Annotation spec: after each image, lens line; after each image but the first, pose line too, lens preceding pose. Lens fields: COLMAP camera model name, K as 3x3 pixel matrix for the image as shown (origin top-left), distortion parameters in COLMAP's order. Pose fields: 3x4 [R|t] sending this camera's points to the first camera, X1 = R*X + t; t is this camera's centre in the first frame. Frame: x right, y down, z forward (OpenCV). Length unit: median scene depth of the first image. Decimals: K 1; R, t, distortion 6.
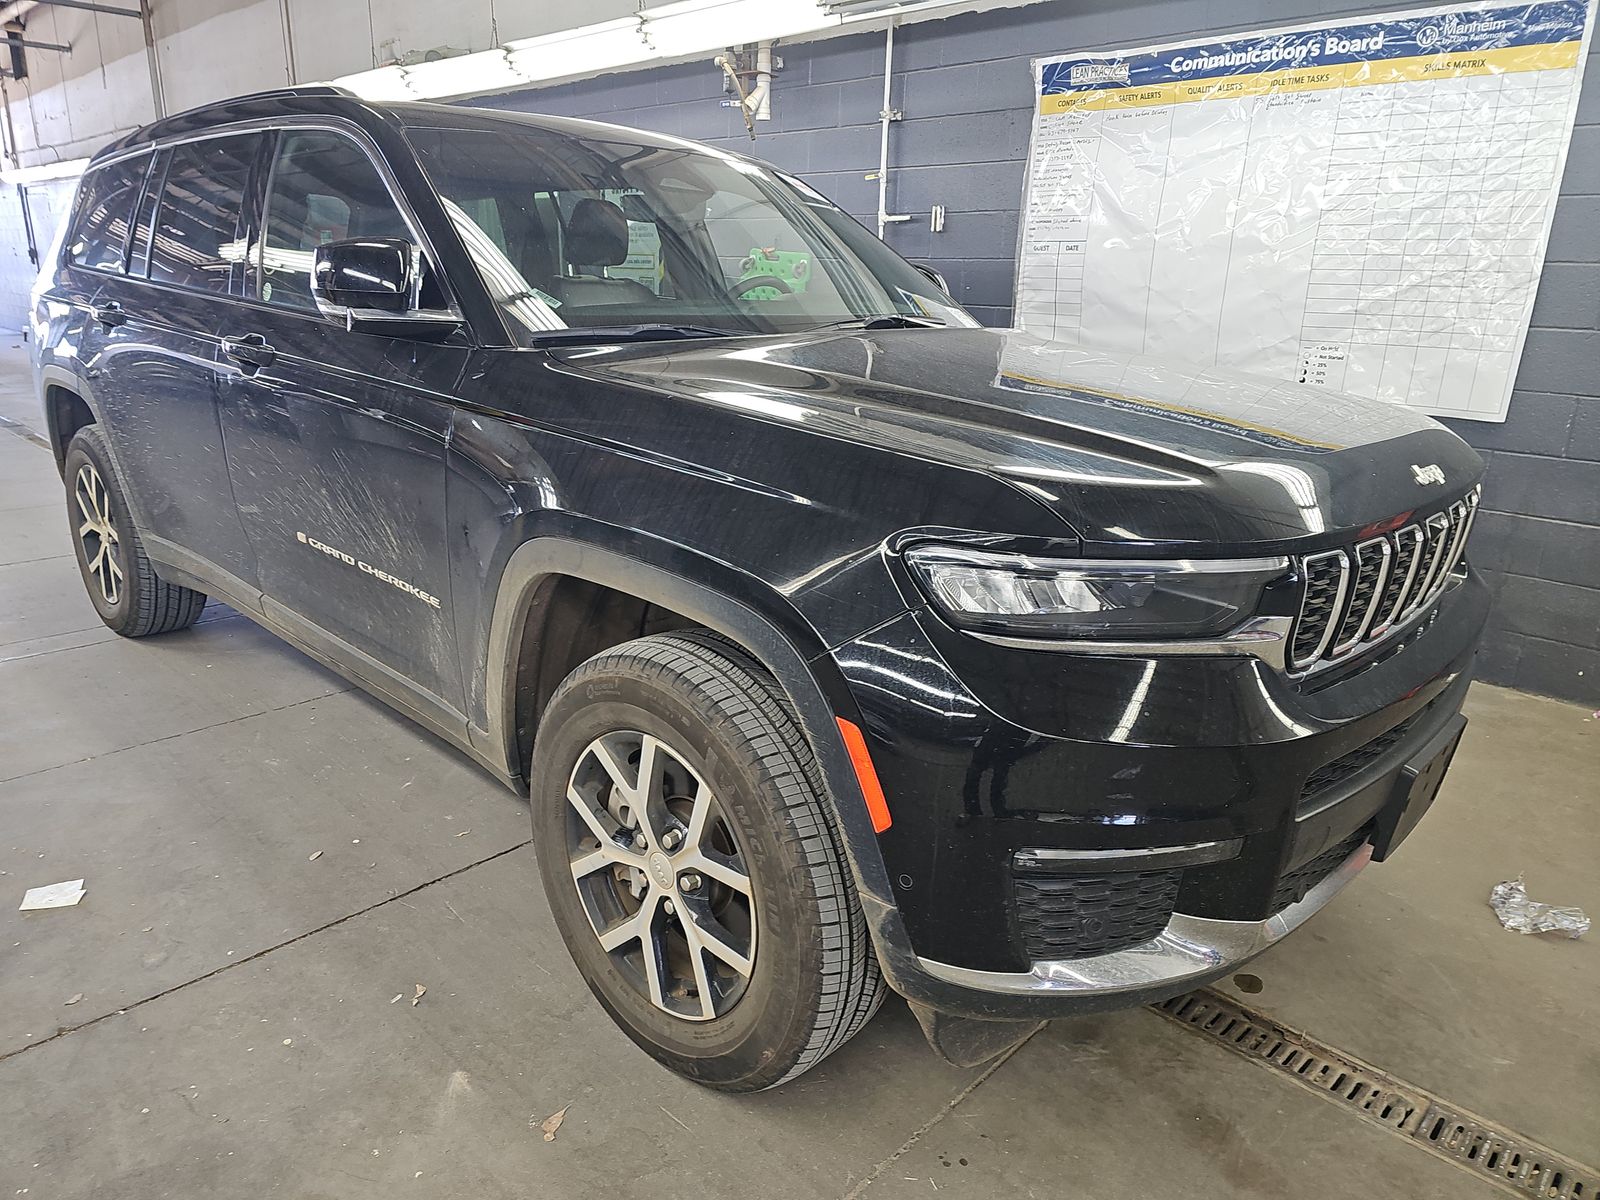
lens RADIAL K [[1067.9, 0, 800.0], [0, 1067.9, 600.0], [0, 0, 1]] dist [0.029942, 0.000796]
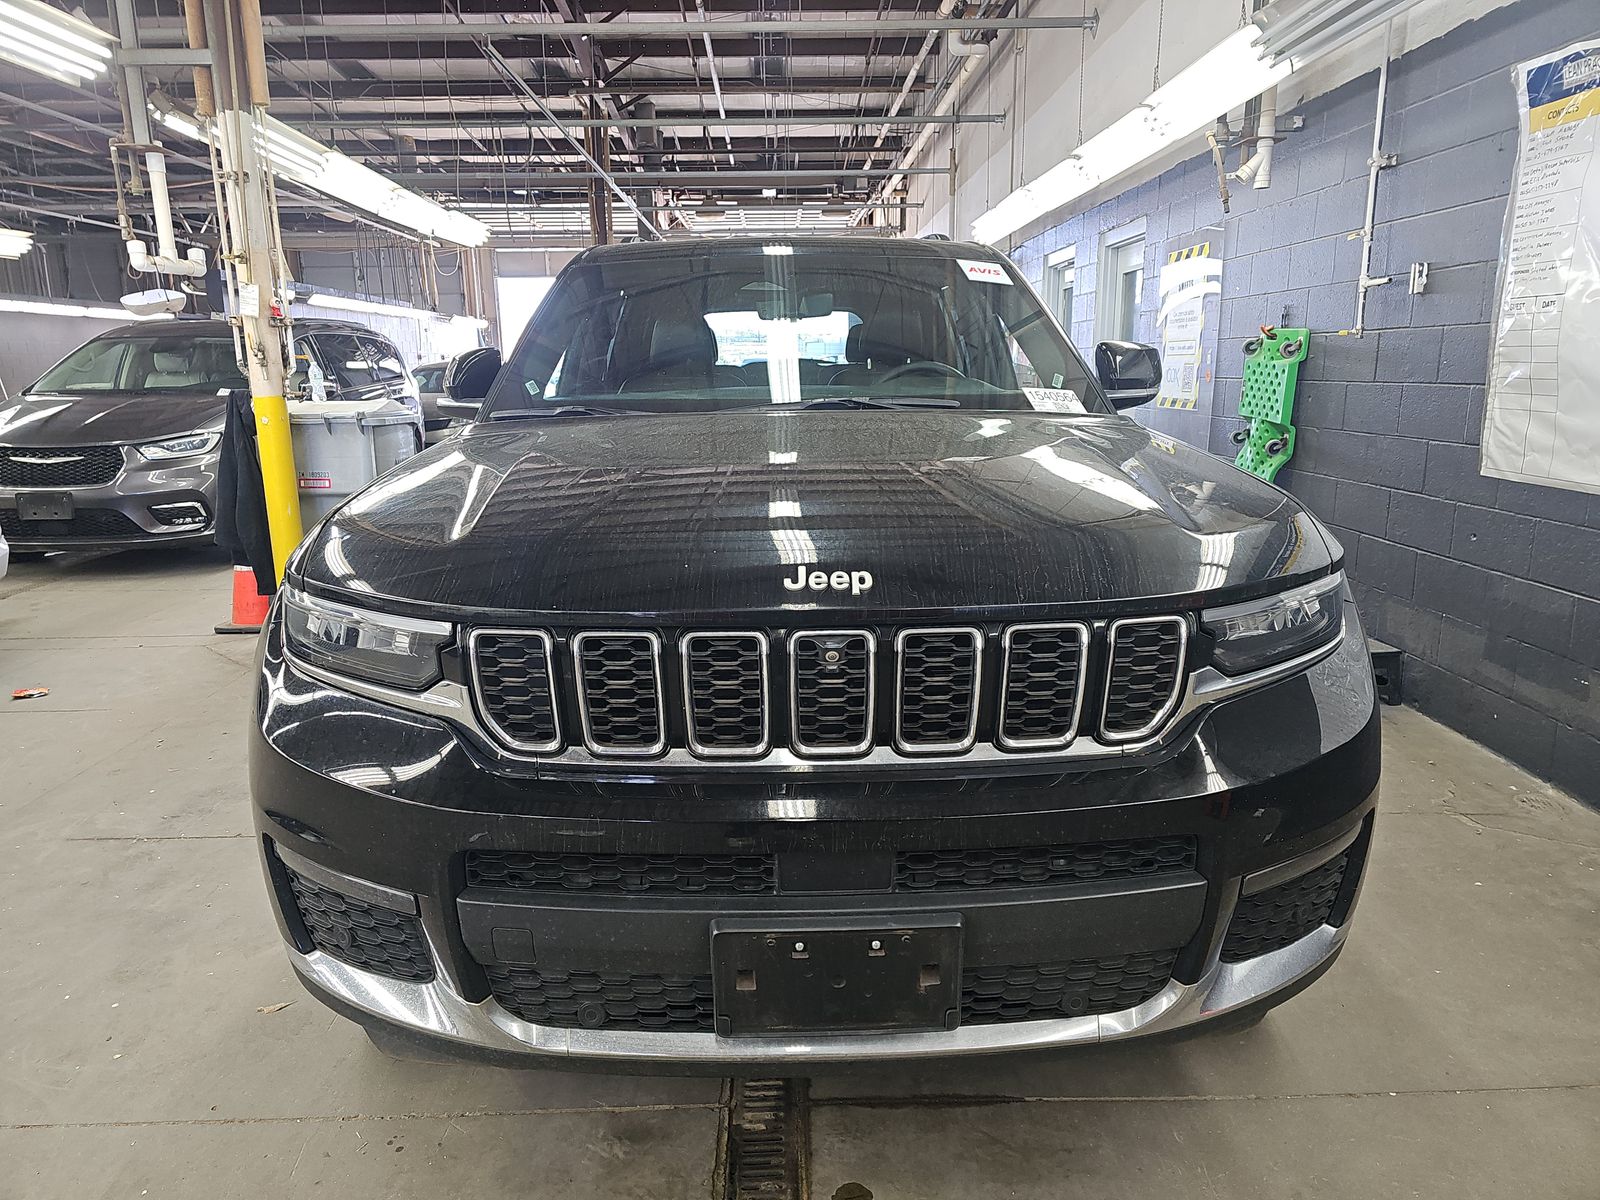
lens RADIAL K [[1055.1, 0, 800.0], [0, 1055.1, 600.0], [0, 0, 1]] dist [0.006752, -0.002048]
pose [[0.705248, 0.128055, -0.697300, 0.414708], [-0.182247, 0.983246, -0.003757, -0.035741], [0.685136, 0.129730, 0.716770, 0.163043]]
